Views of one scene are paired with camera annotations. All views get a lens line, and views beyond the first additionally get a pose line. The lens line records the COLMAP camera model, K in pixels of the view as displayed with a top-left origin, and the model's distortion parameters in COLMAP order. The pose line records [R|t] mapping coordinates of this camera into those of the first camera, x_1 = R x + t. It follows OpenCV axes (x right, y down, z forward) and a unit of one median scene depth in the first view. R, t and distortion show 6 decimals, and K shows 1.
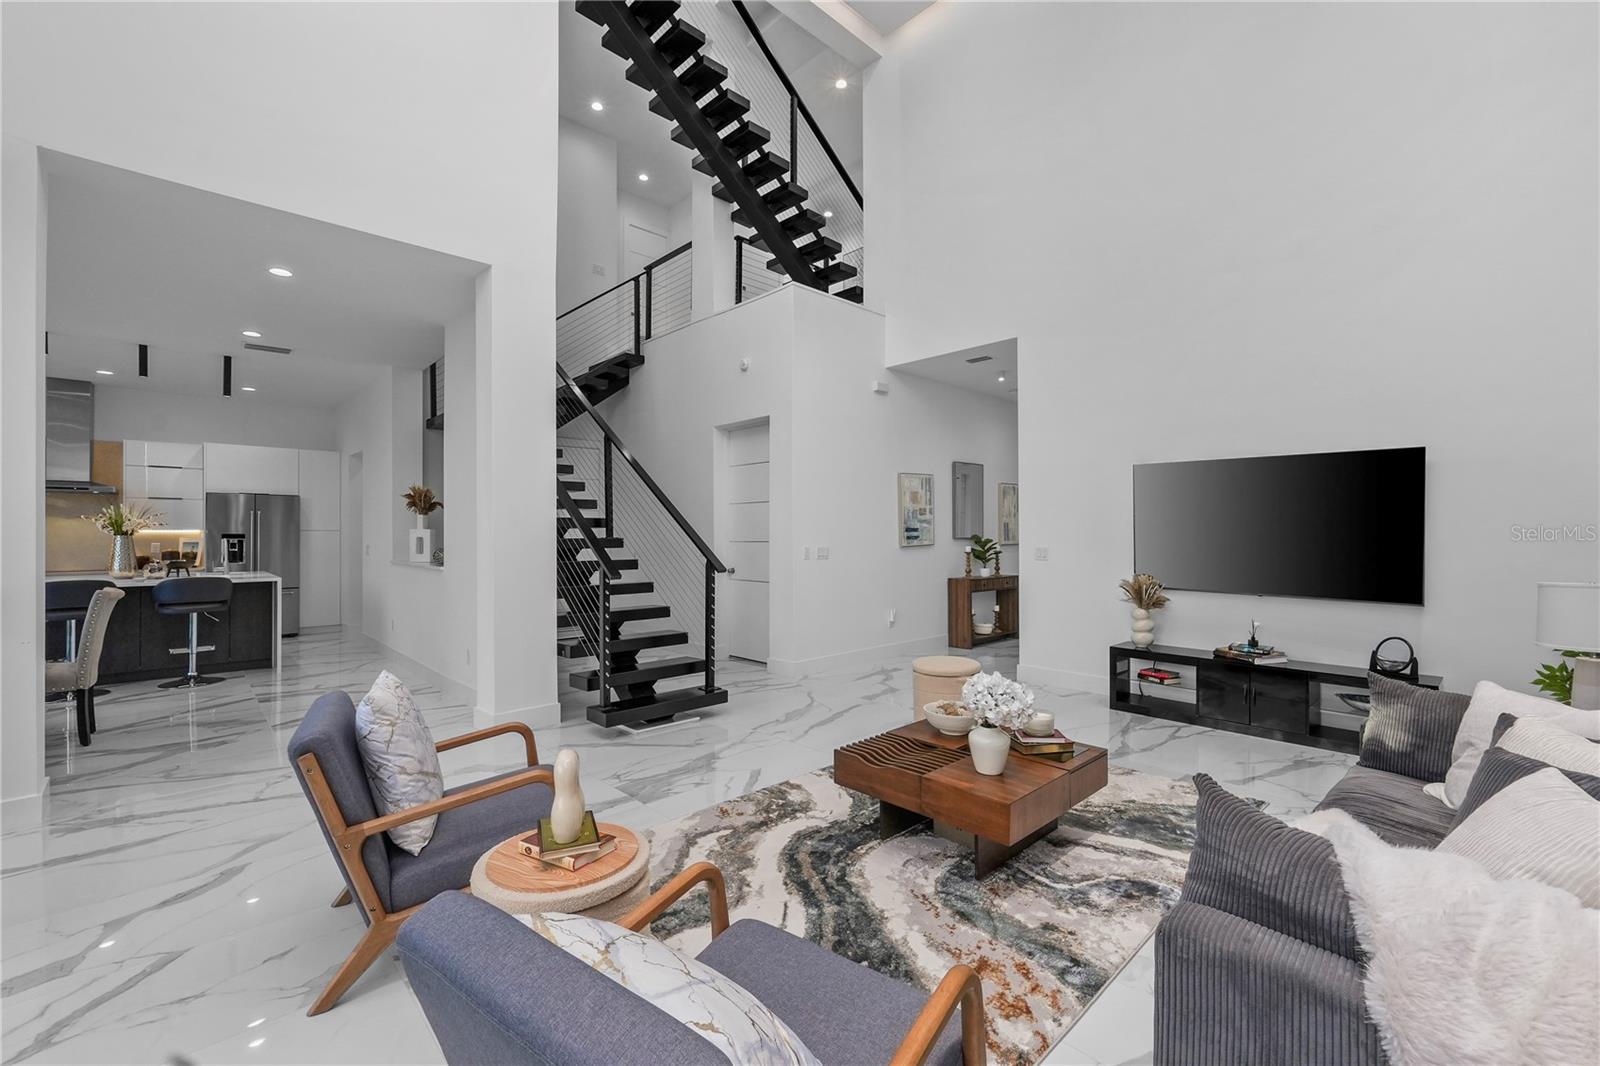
lens RADIAL K [[678.4, 0, 800.1], [0, 678.4, 528.4], [0, 0, 1]] dist [-0.009792, 0.000129]
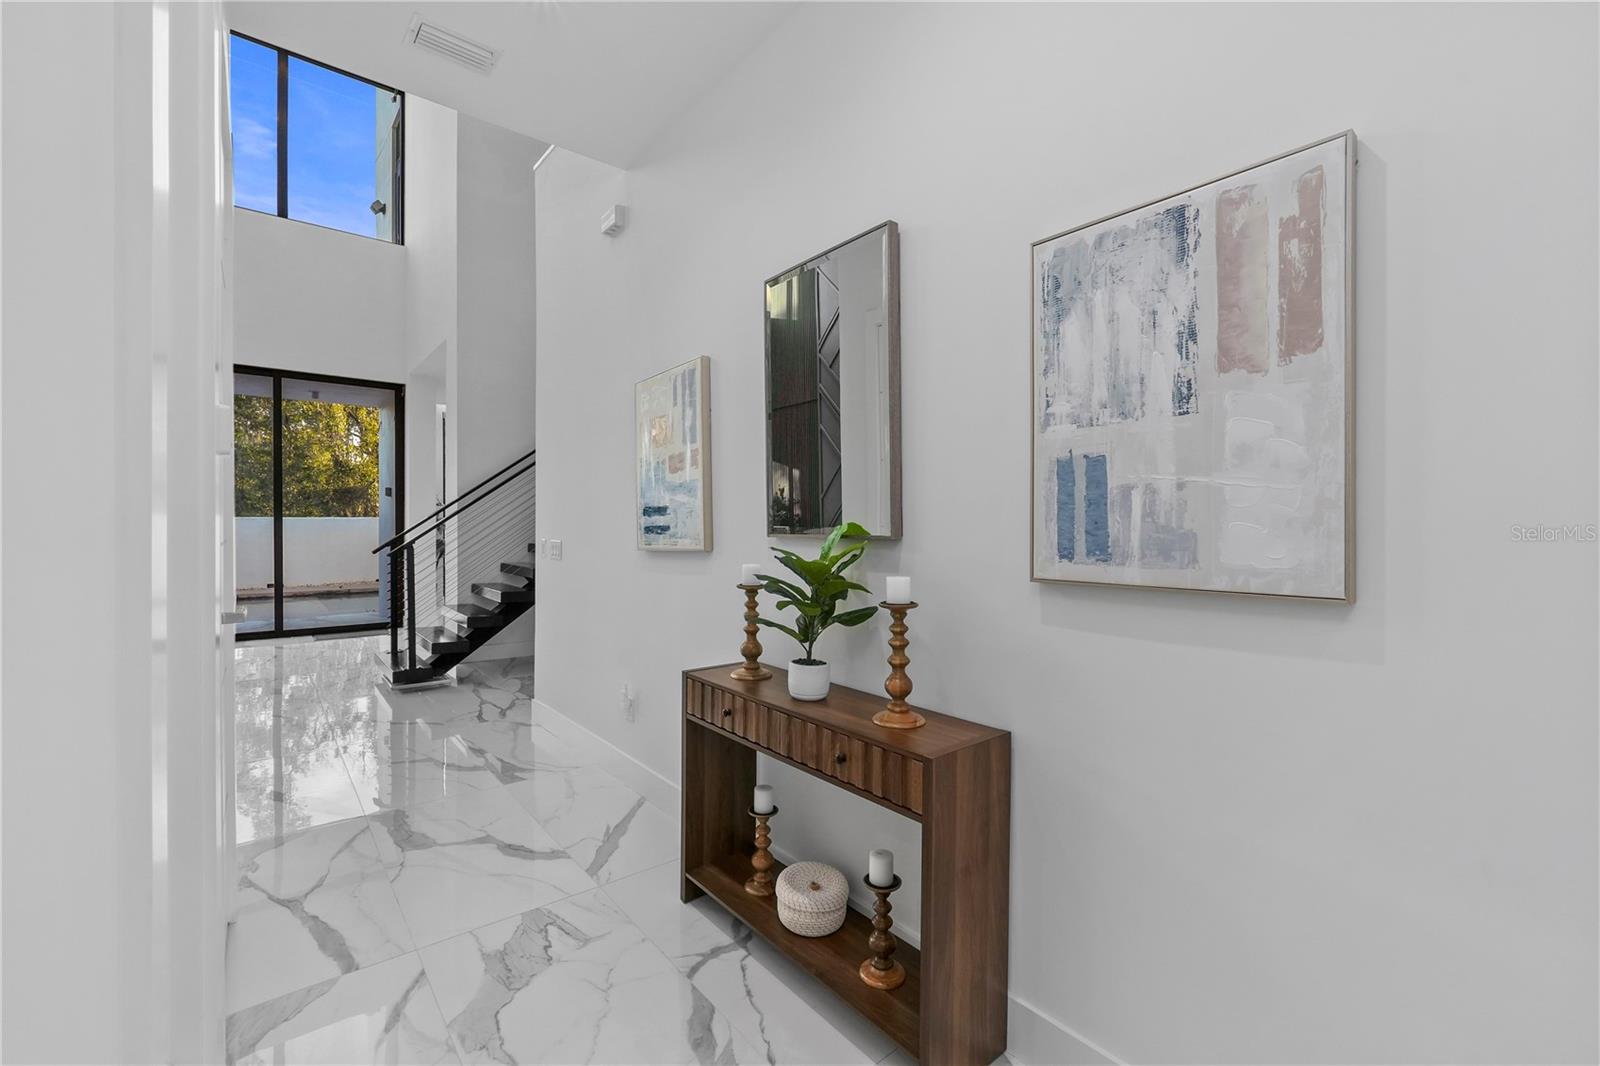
lens RADIAL K [[678.4, 0, 800.1], [0, 678.4, 528.4], [0, 0, 1]] dist [-0.009792, 0.000129]
pose [[-0.076049, 0.010483, -0.997049, 0.565139], [0.004942, 0.999936, 0.010136, 0.008925], [0.997092, -0.004157, -0.076096, 1.110909]]
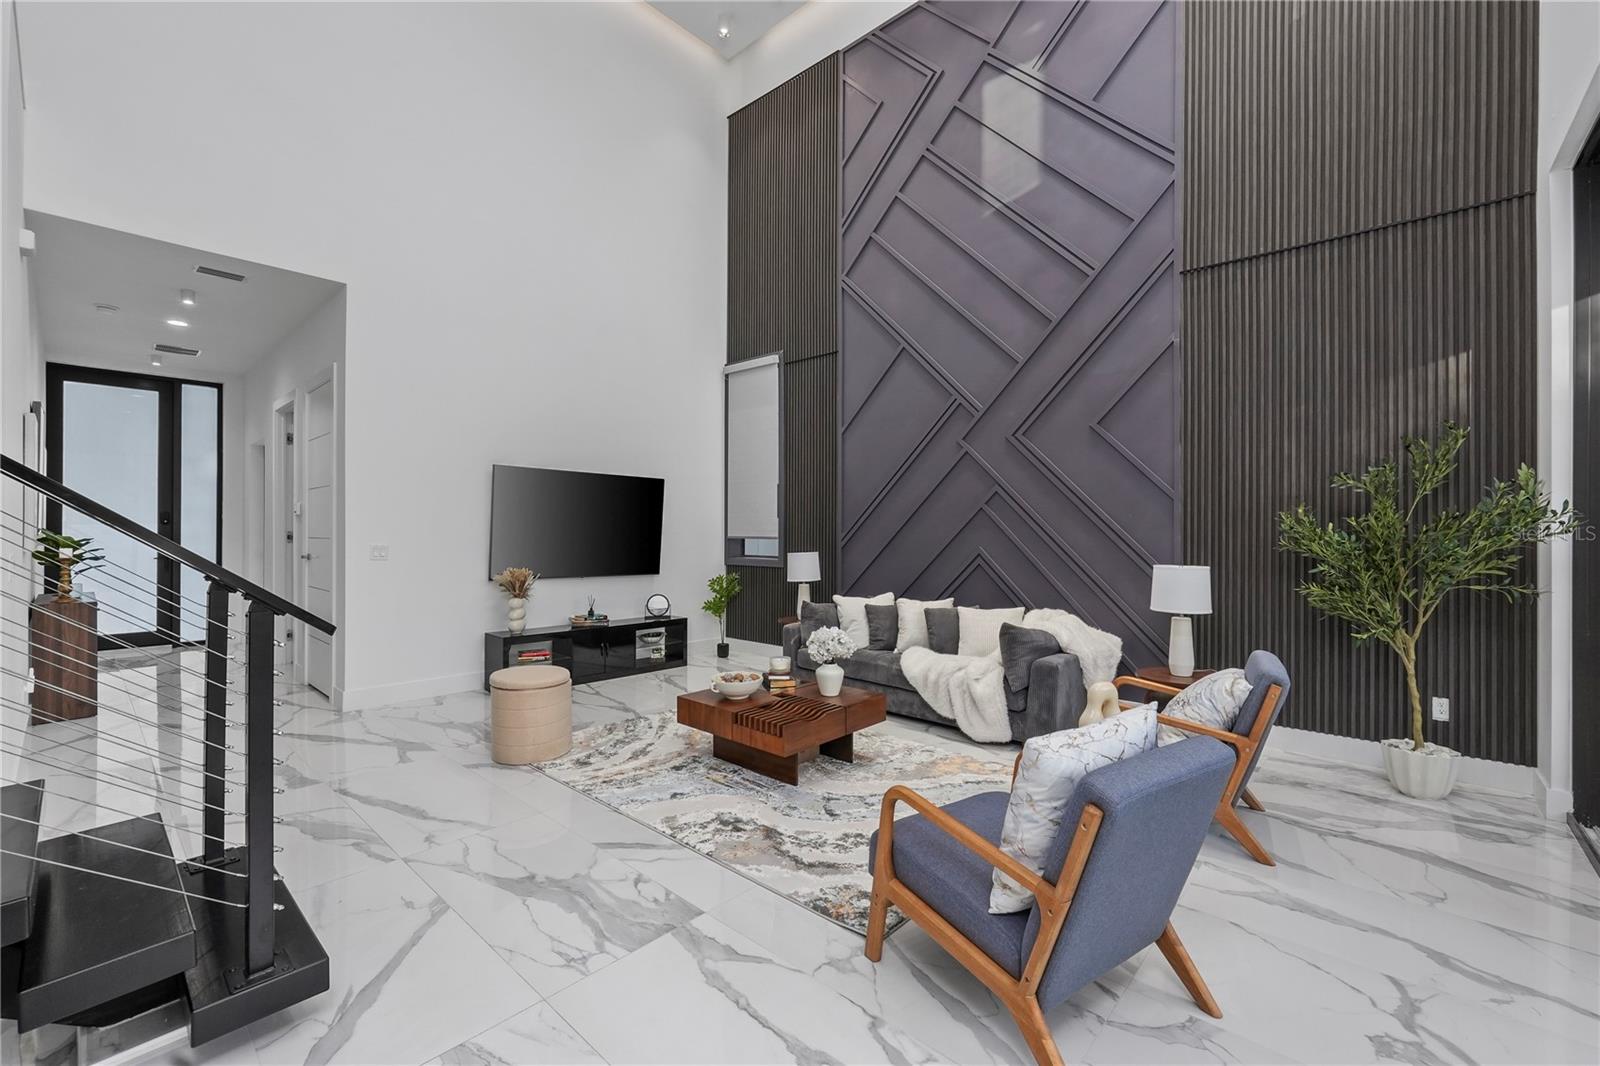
lens RADIAL K [[667.2, 0, 804.0], [0, 667.2, 531.9], [0, 0, 1]] dist [-0.009741, 0.000136]
pose [[-0.080069, 0.000390, 0.996789, -0.412024], [-0.011009, 0.999939, -0.001276, 0.004714], [-0.996729, -0.011076, -0.080060, 0.424836]]
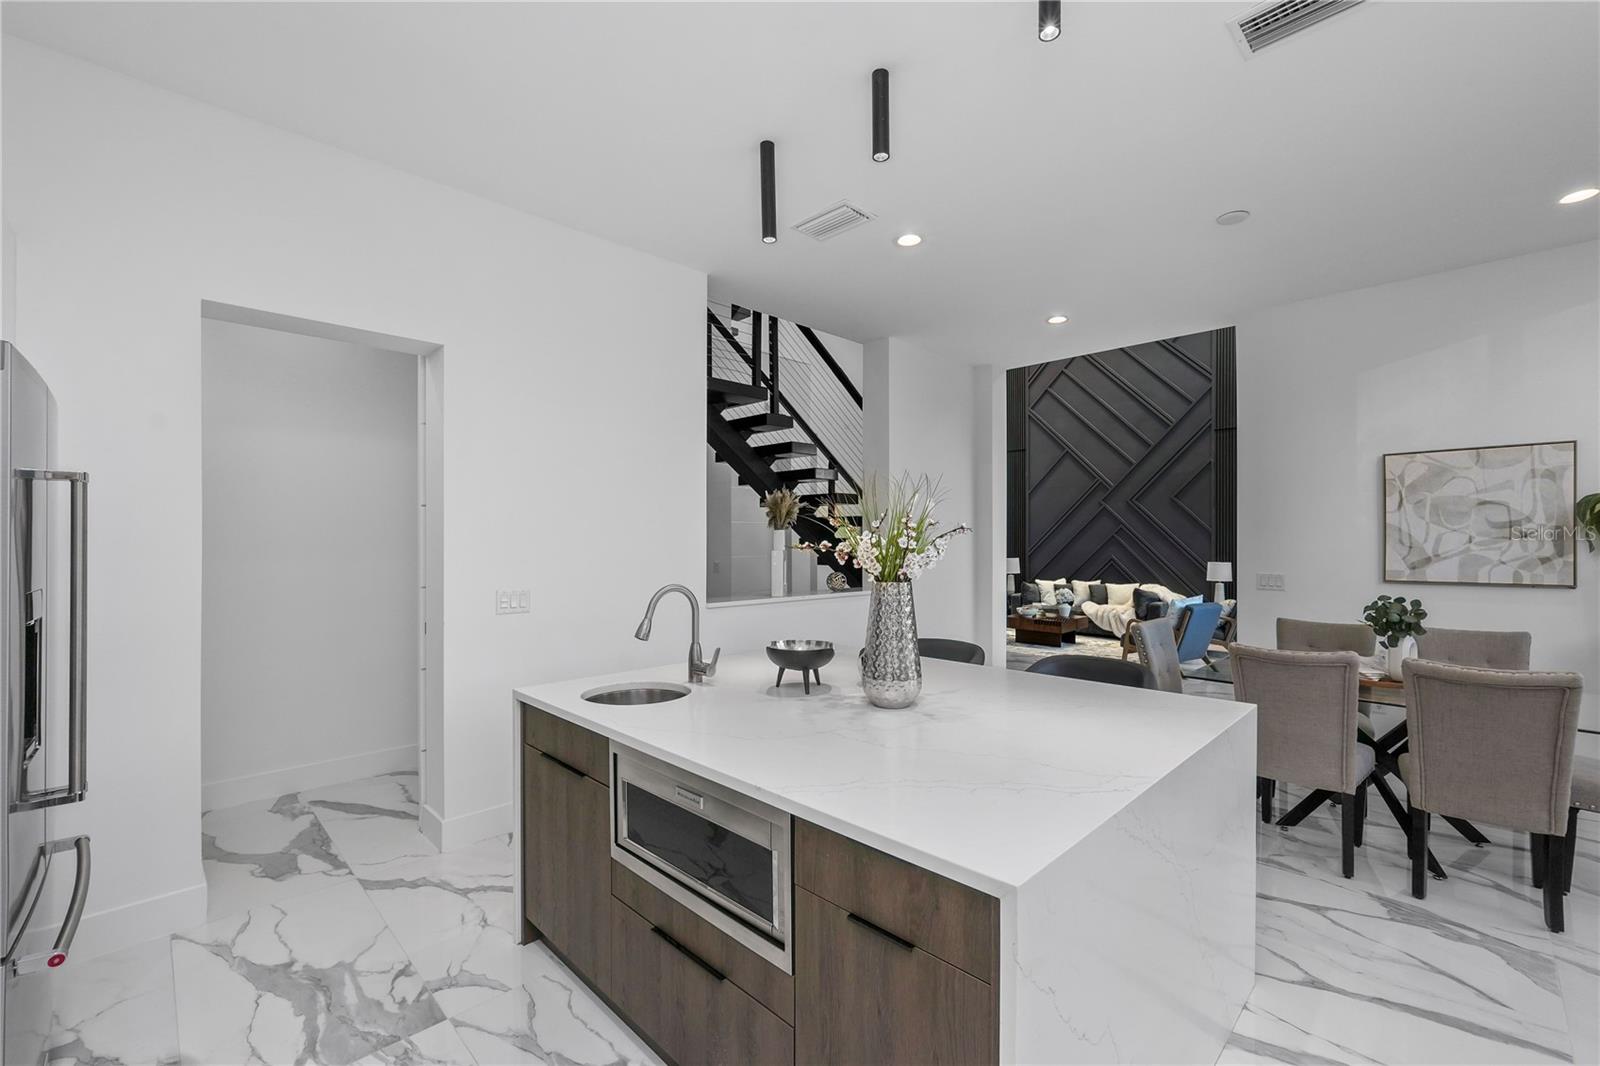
lens RADIAL K [[661.2, 0, 803.7], [0, 661.2, 544.3], [0, 0, 1]] dist [-0.000820, 0.000000]
pose [[-0.030579, 0.004171, 0.999524, -1.129561], [-0.007075, 0.999965, -0.004390, 0.005437], [-0.999507, -0.007206, -0.030549, 0.895793]]
